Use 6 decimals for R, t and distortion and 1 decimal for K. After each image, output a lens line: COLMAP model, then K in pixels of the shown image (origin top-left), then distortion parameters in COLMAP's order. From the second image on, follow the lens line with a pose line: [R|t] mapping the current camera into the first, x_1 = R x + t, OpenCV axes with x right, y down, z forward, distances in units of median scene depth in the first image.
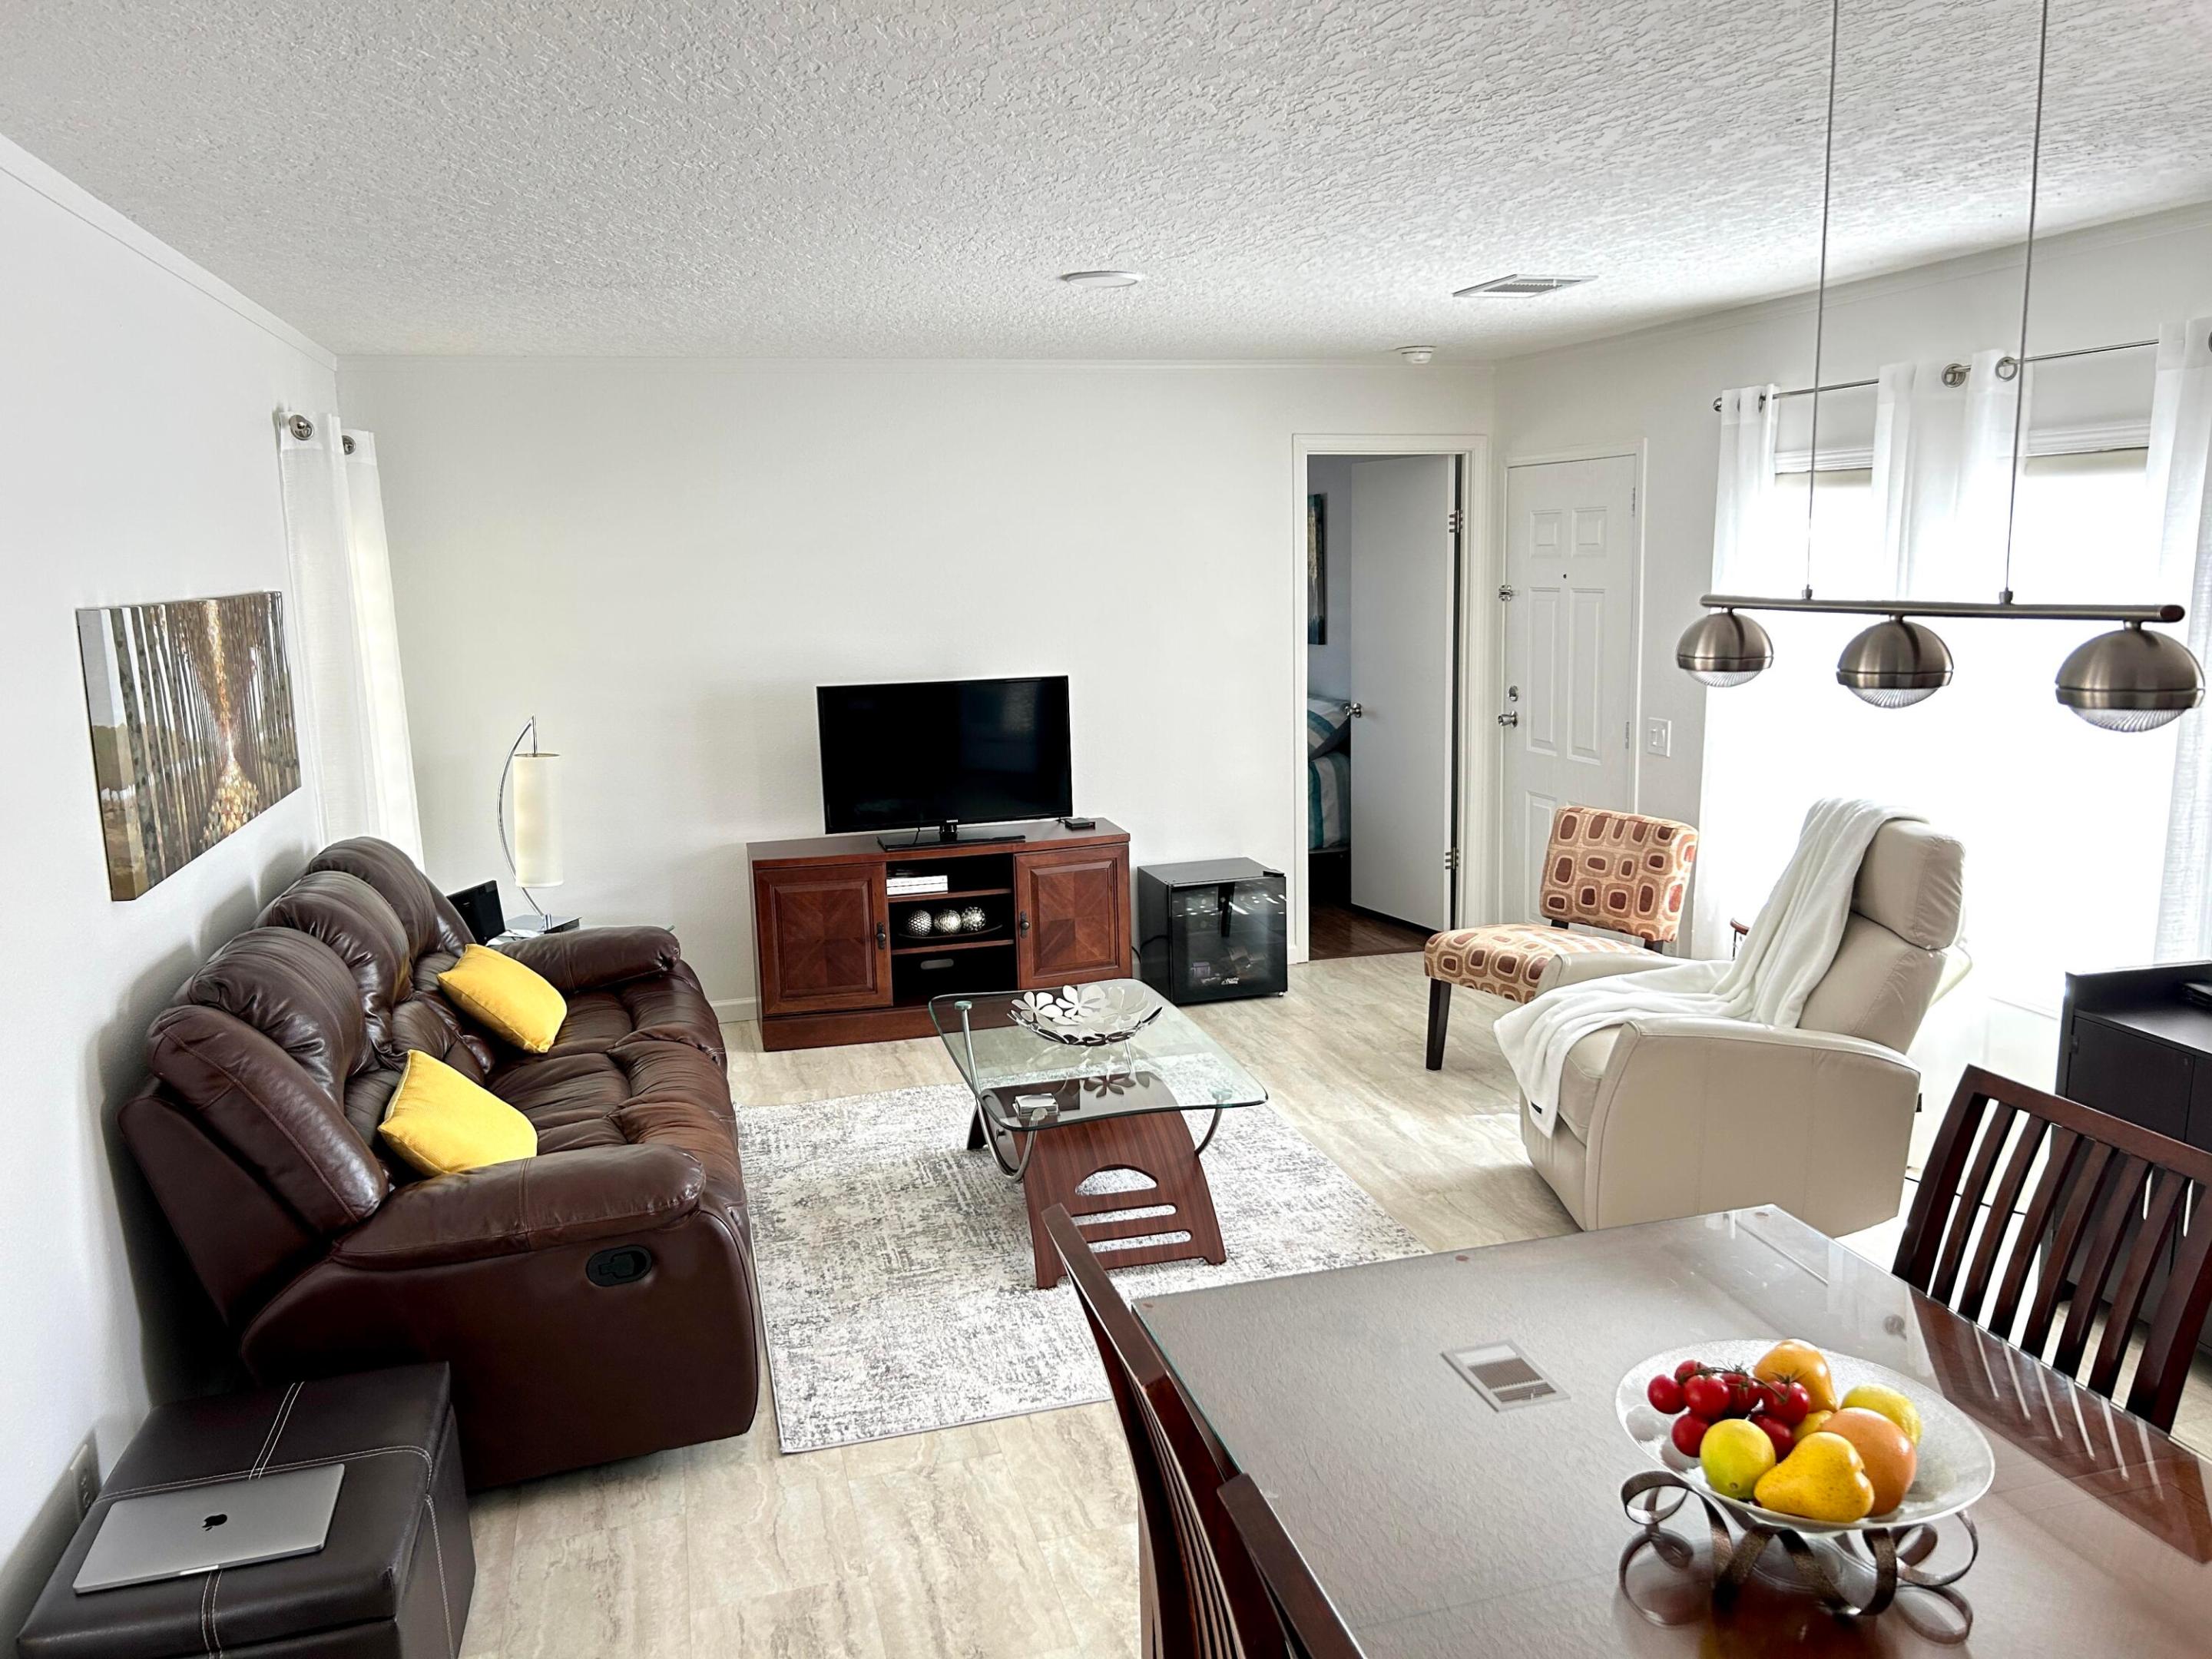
lens RADIAL K [[1649.8, 0, 1106.0], [0, 1649.8, 829.5], [0, 0, 1]] dist [0.050814, -0.051237]
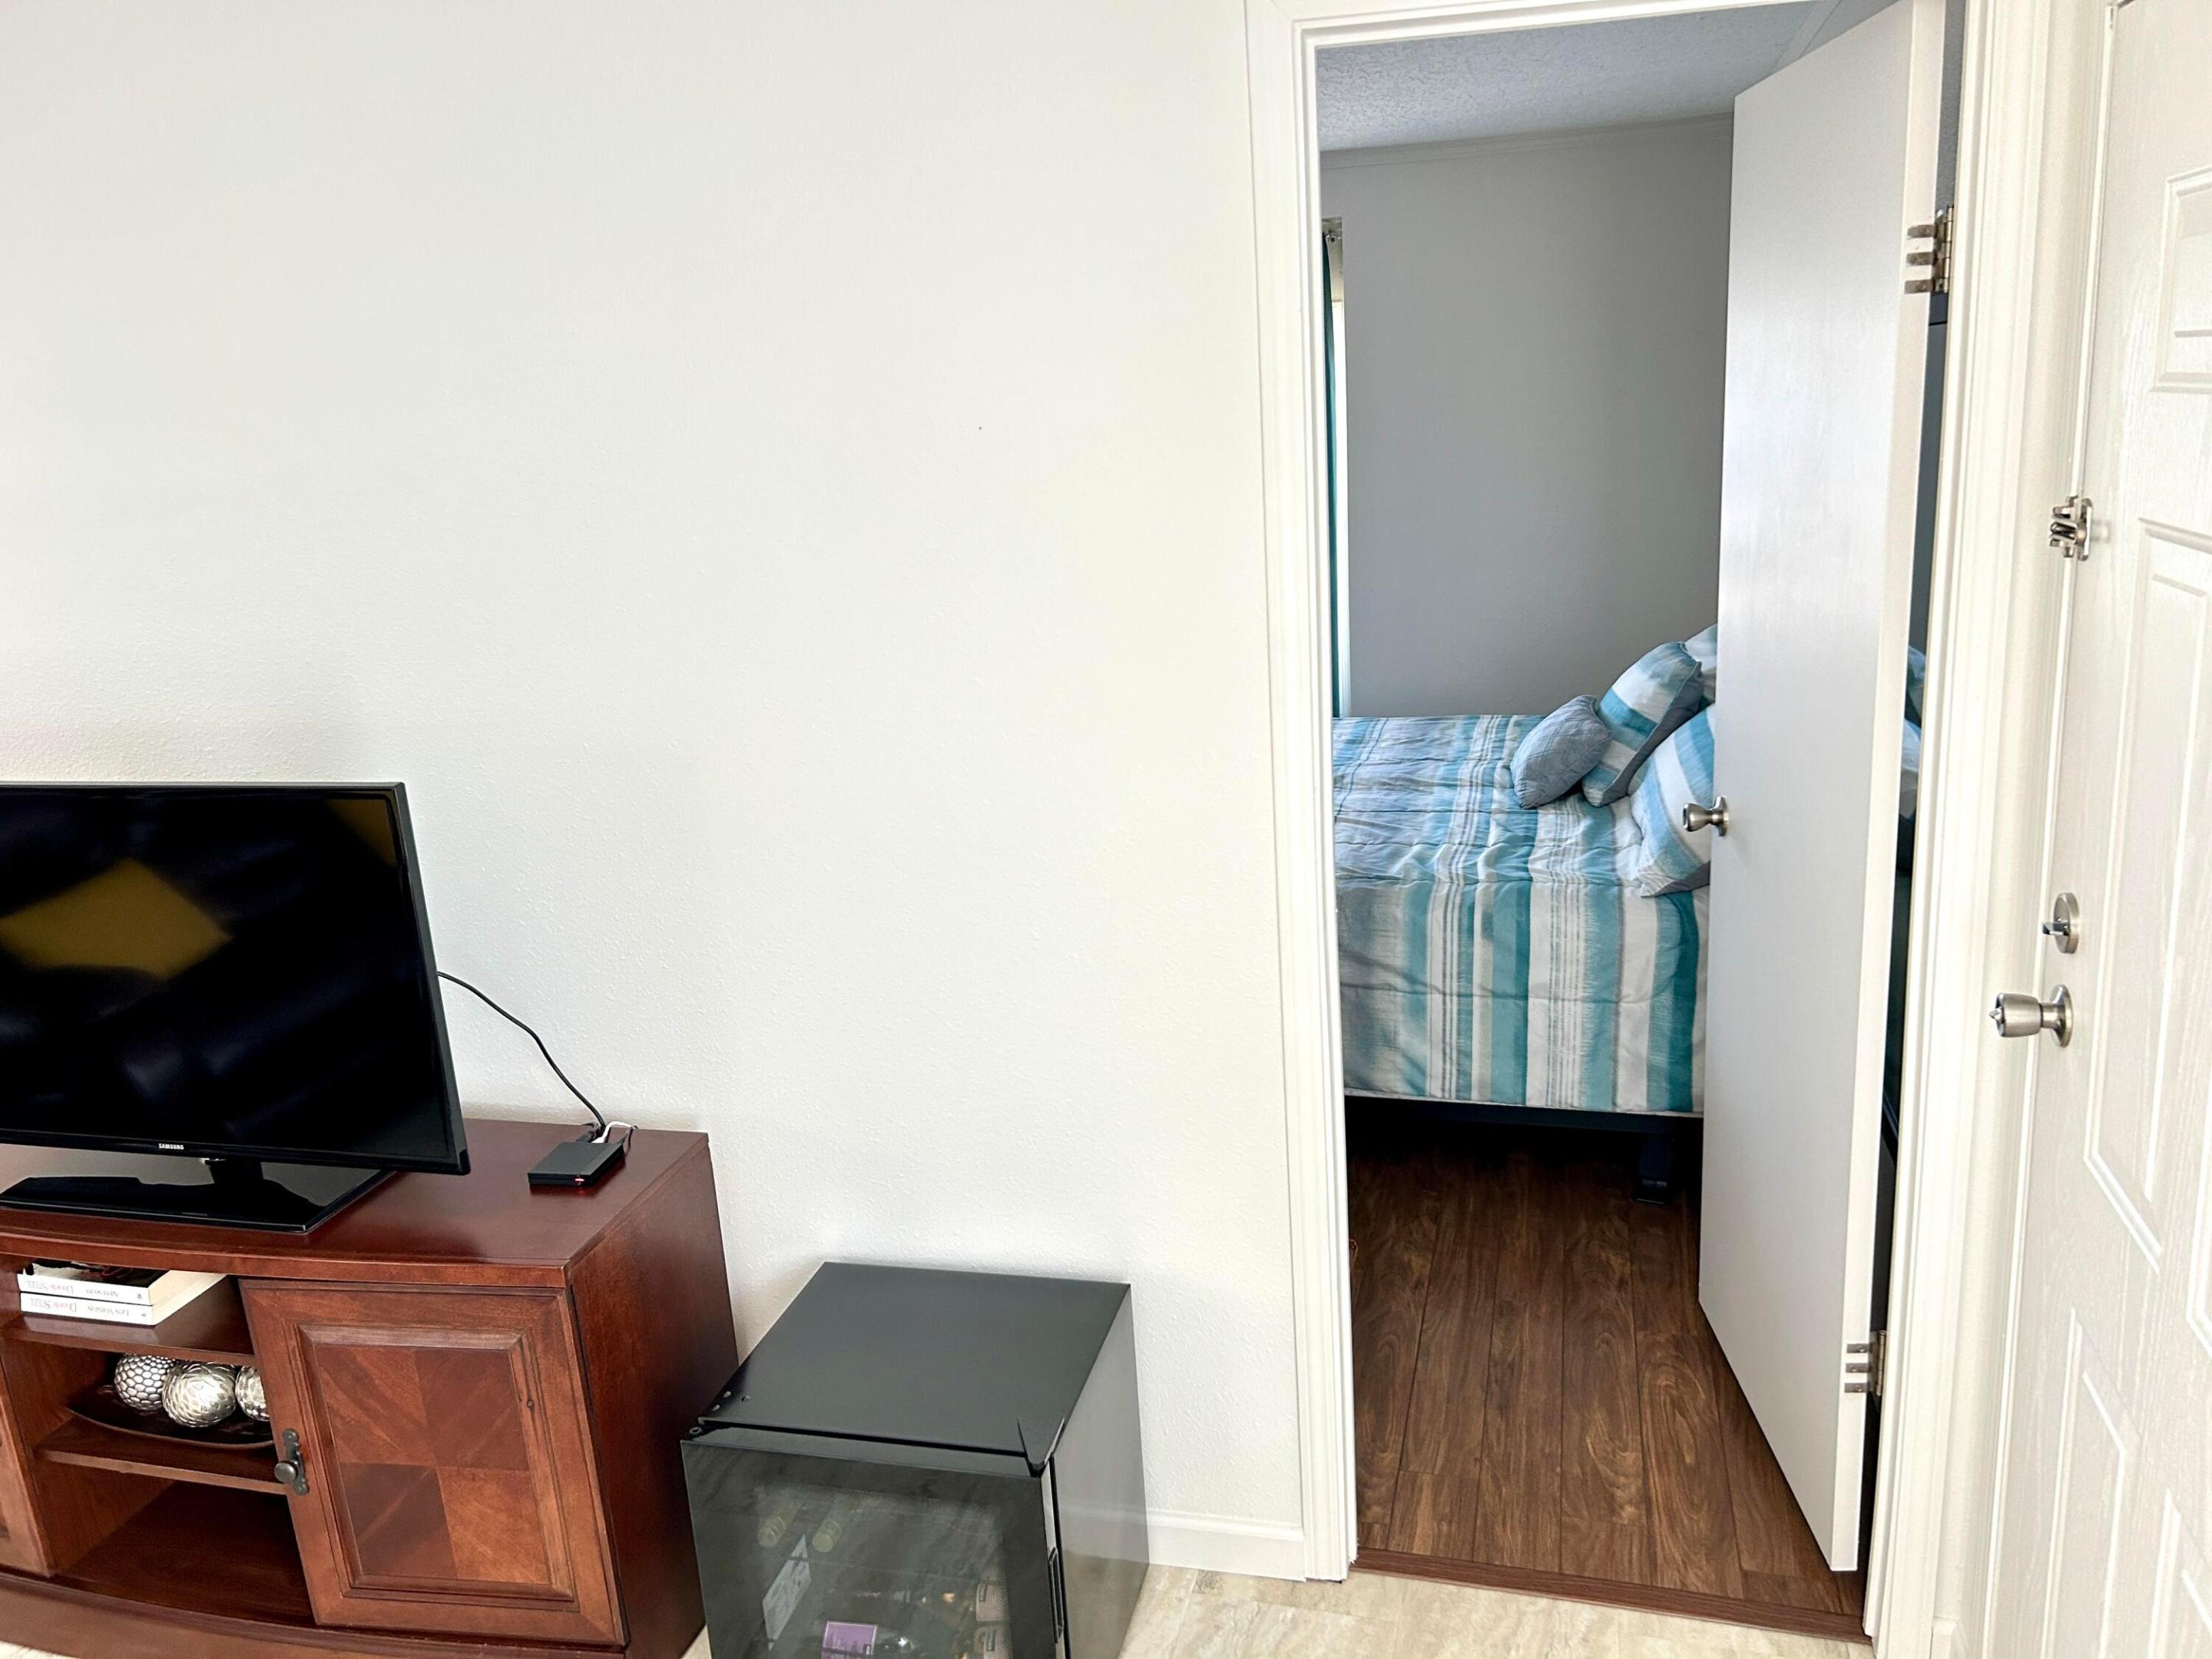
lens RADIAL K [[1649.8, 0, 1106.0], [0, 1649.8, 829.5], [0, 0, 1]] dist [0.050814, -0.051237]
pose [[0.867199, 0.101052, -0.487602, 0.272783], [-0.053424, 0.992422, 0.110657, -0.132138], [0.495088, -0.069912, 0.866025, 0.792244]]
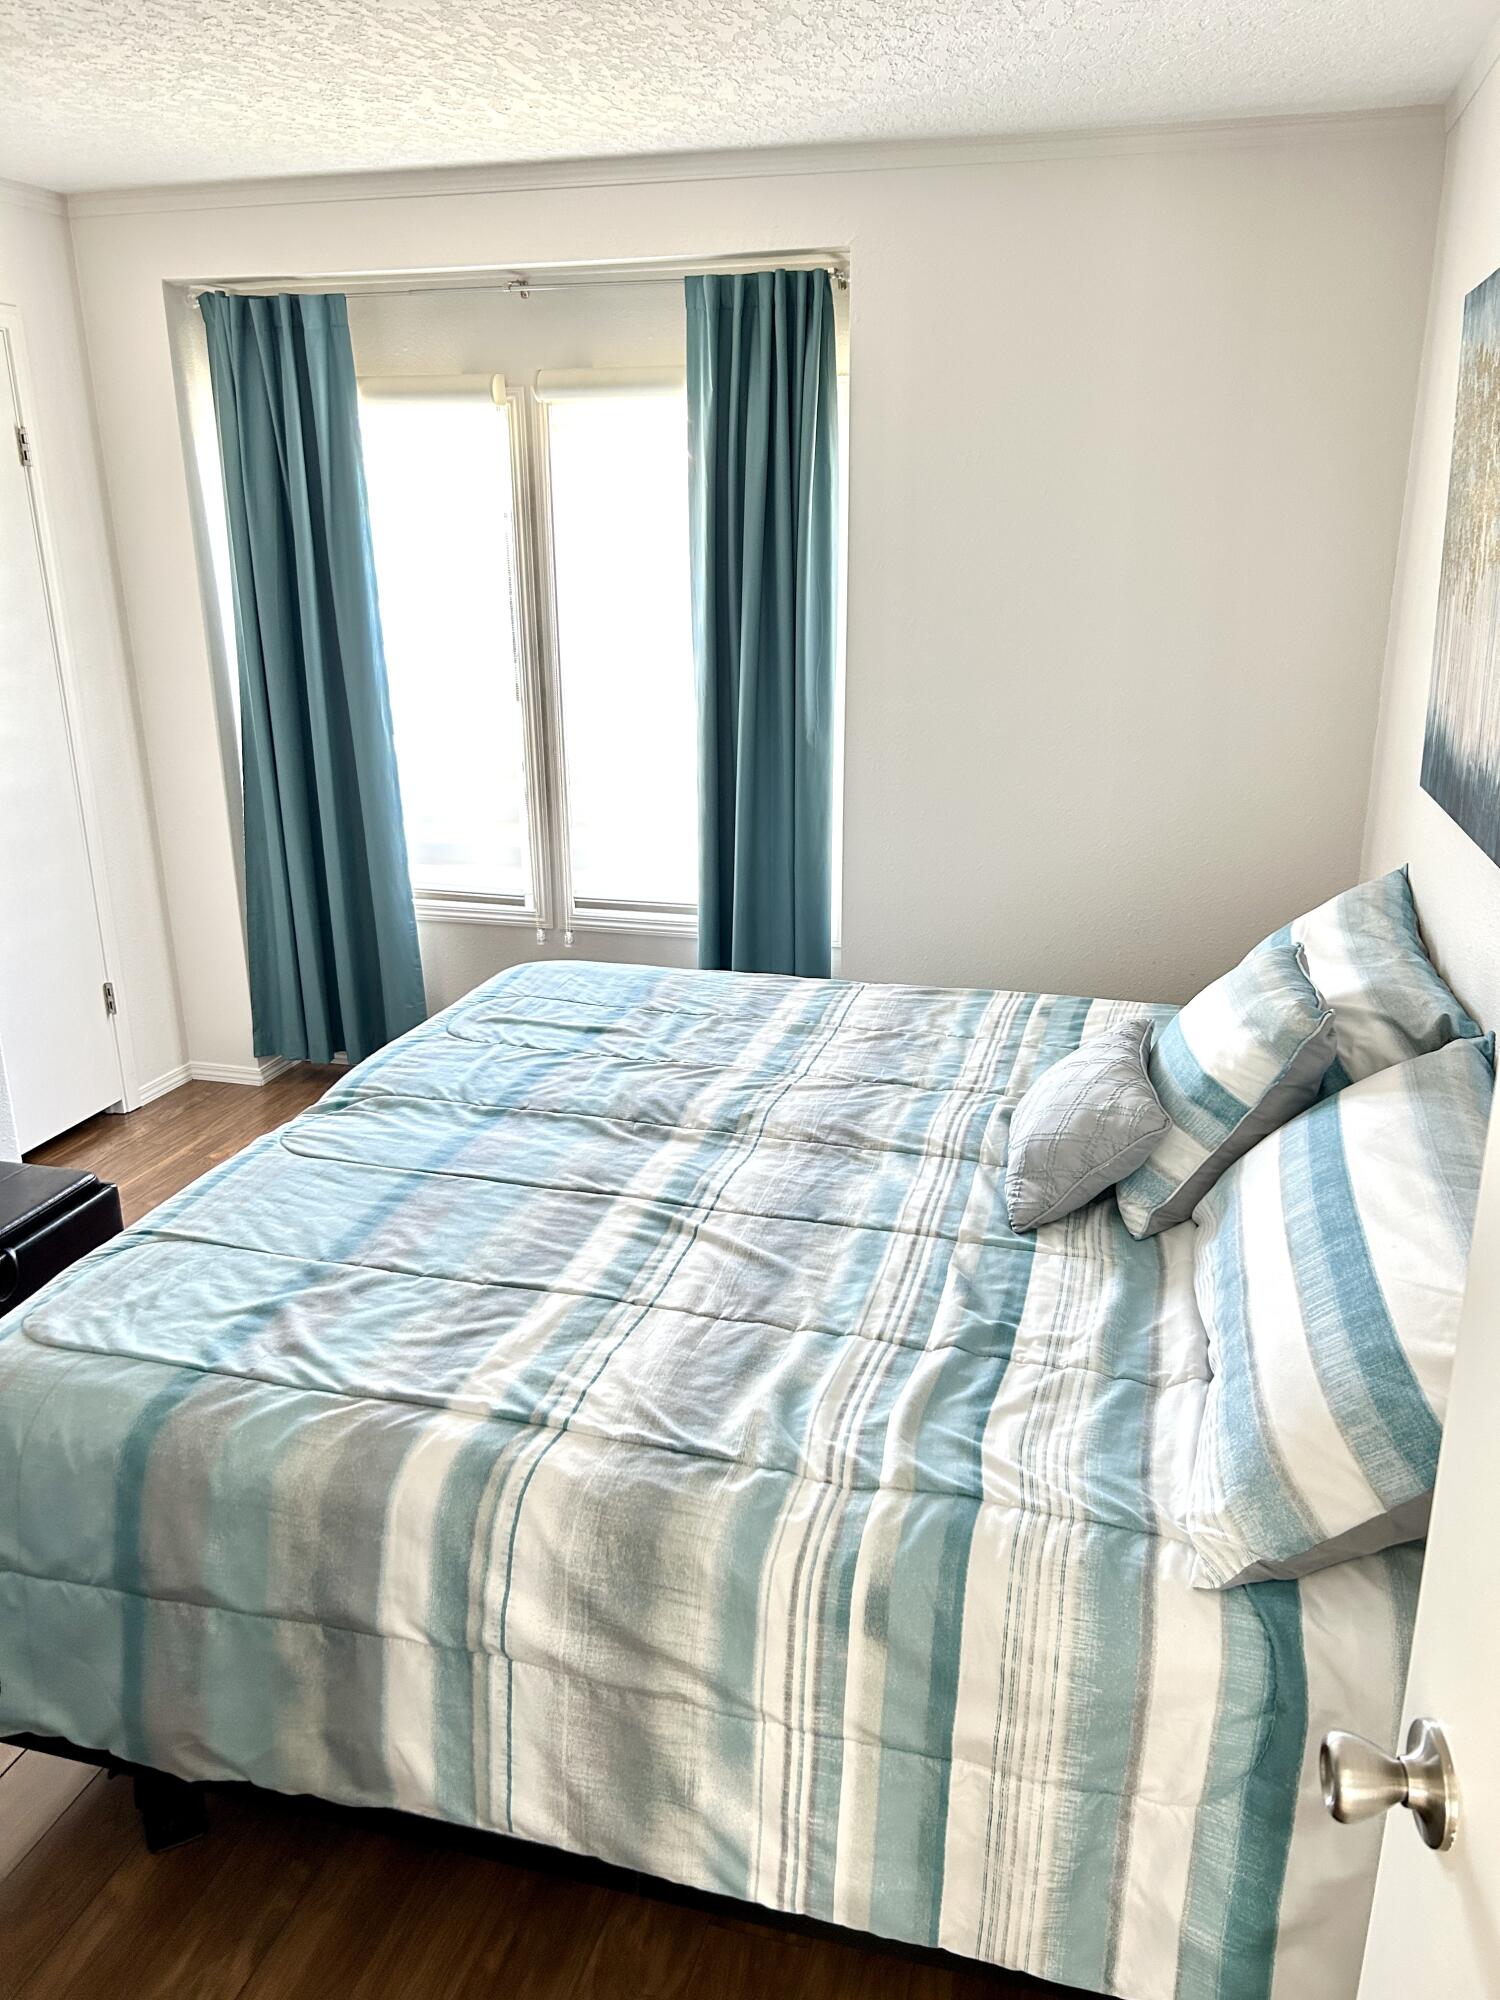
lens RADIAL K [[1491.7, 0, 750.0], [0, 1491.7, 1000.0], [0, 0, 1]] dist [0.050814, -0.051237]
pose [[0.862566, 0.178235, -0.473511, 0.234062], [-0.107018, 0.978992, 0.173556, -0.158931], [0.494498, -0.099029, 0.863519, 0.960705]]
